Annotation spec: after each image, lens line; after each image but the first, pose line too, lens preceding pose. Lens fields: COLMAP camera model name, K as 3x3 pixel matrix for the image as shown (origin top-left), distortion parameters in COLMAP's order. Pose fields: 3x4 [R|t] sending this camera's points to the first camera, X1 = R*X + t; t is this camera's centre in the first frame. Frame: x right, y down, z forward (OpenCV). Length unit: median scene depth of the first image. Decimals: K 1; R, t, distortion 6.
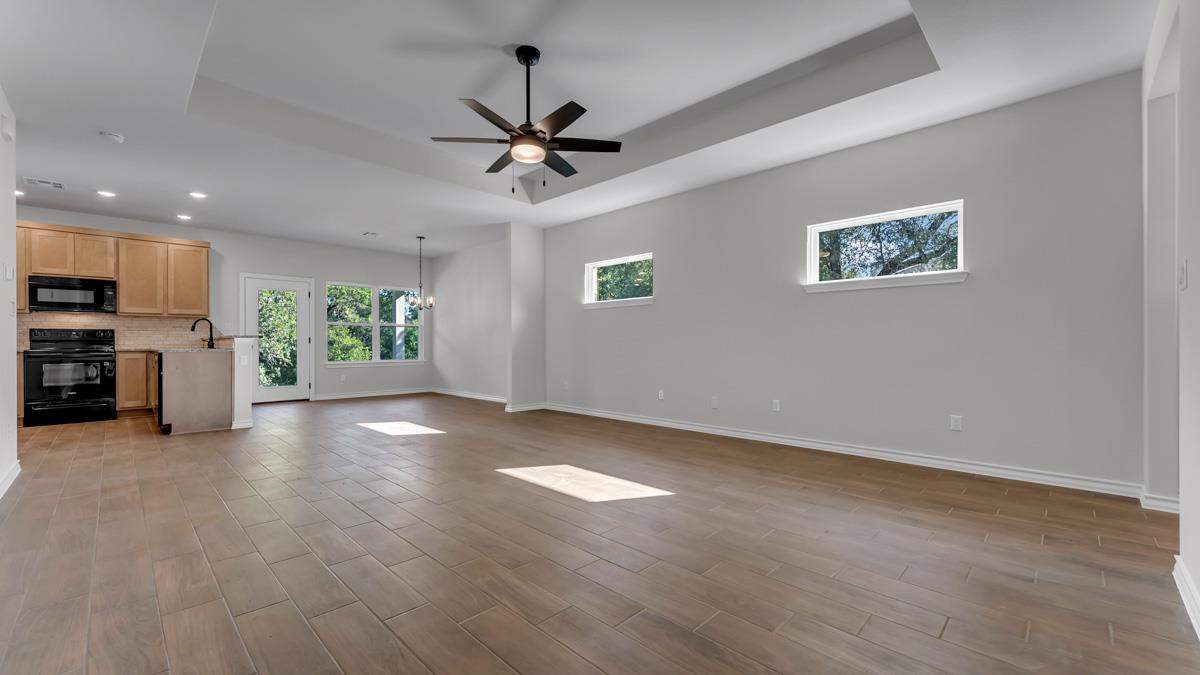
lens RADIAL K [[477.4, 0, 603.5], [0, 477.4, 343.3], [0, 0, 1]] dist [0.000024, 0.000009]
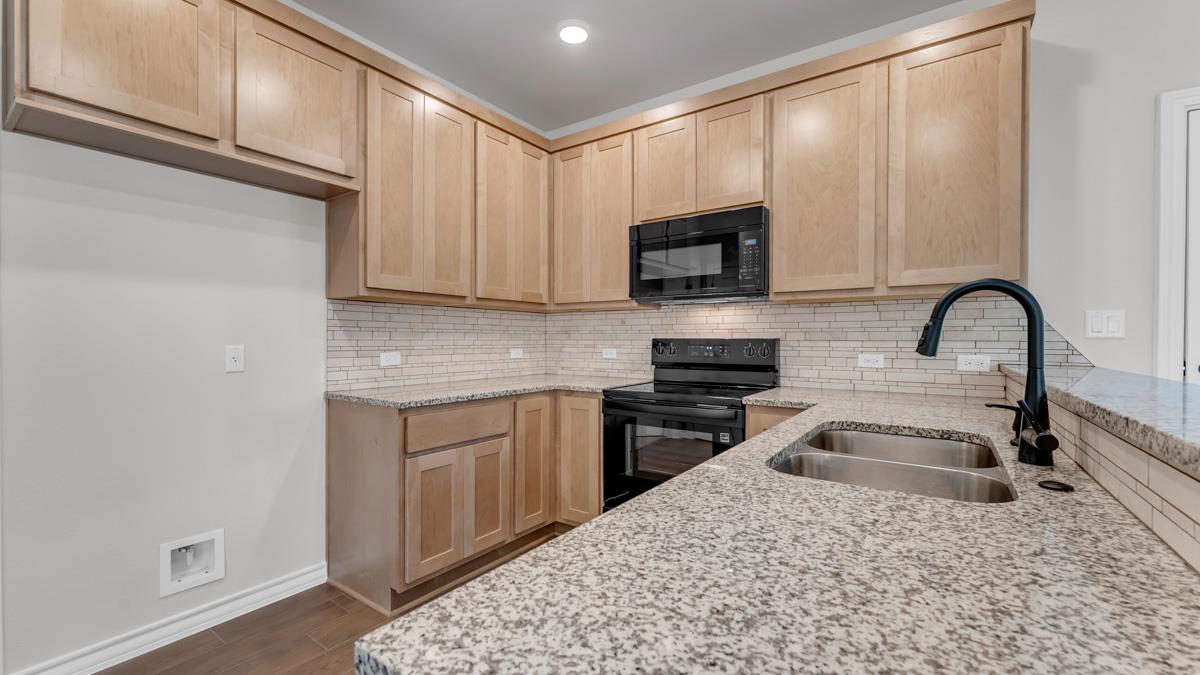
lens RADIAL K [[486.1, 0, 587.1], [0, 486.1, 341.4], [0, 0, 1]] dist [0.000808, 0.000051]
pose [[0.138374, 0.007620, -0.990351, -0.687943], [-0.003609, 0.999968, 0.007189, -0.030969], [0.990373, 0.002579, 0.138397, 0.836788]]
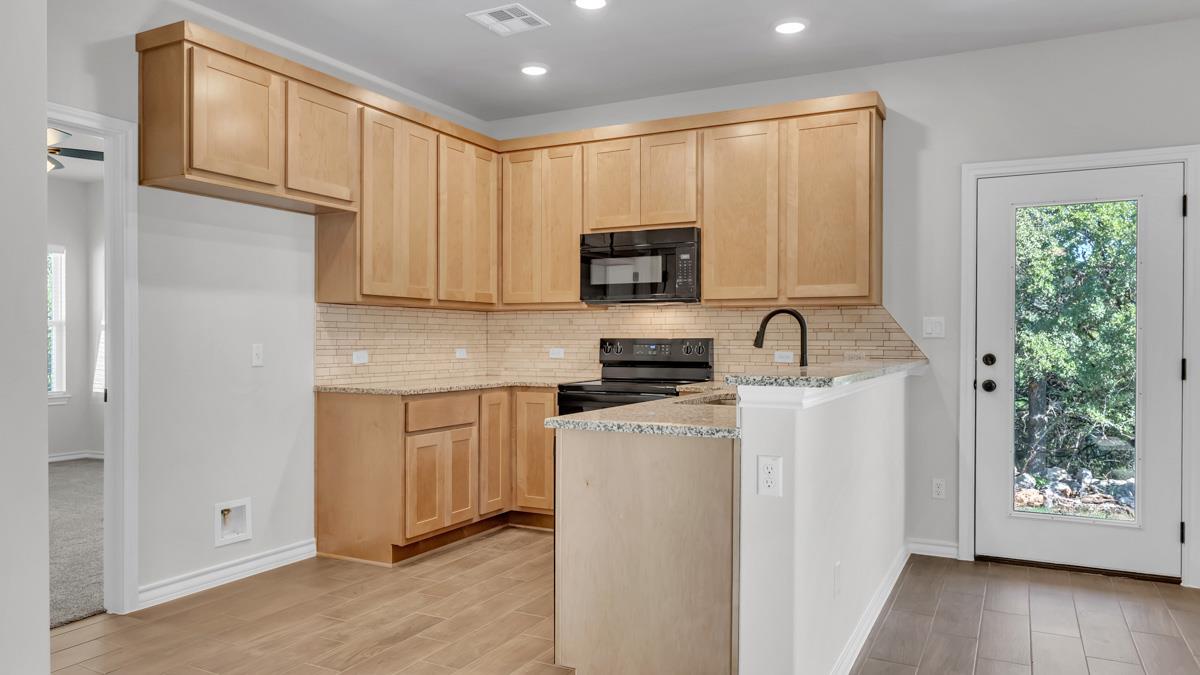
lens RADIAL K [[809.8, 0, 588.7], [0, 809.8, 340.5], [0, 0, 1]] dist [0.001036, -0.000476]
pose [[0.279699, 0.005295, -0.960073, -0.347935], [-0.003890, 0.999983, 0.004382, -0.031865], [0.960080, 0.002508, 0.279714, 0.719329]]
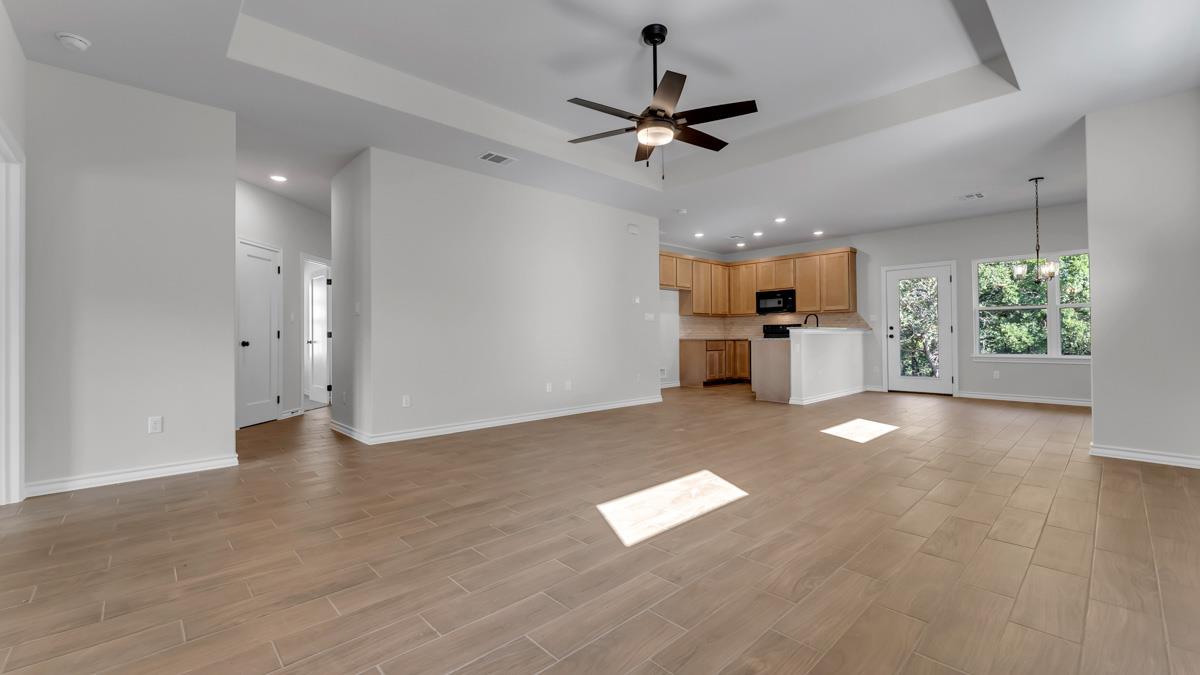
lens RADIAL K [[491.2, 0, 603.2], [0, 491.2, 331.2], [0, 0, 1]] dist [0.001964, 0.000015]
pose [[-0.036337, -0.009717, -0.999292, 0.451149], [0.008248, 0.999916, -0.010023, 0.001804], [0.999306, -0.008606, -0.036254, 0.507132]]
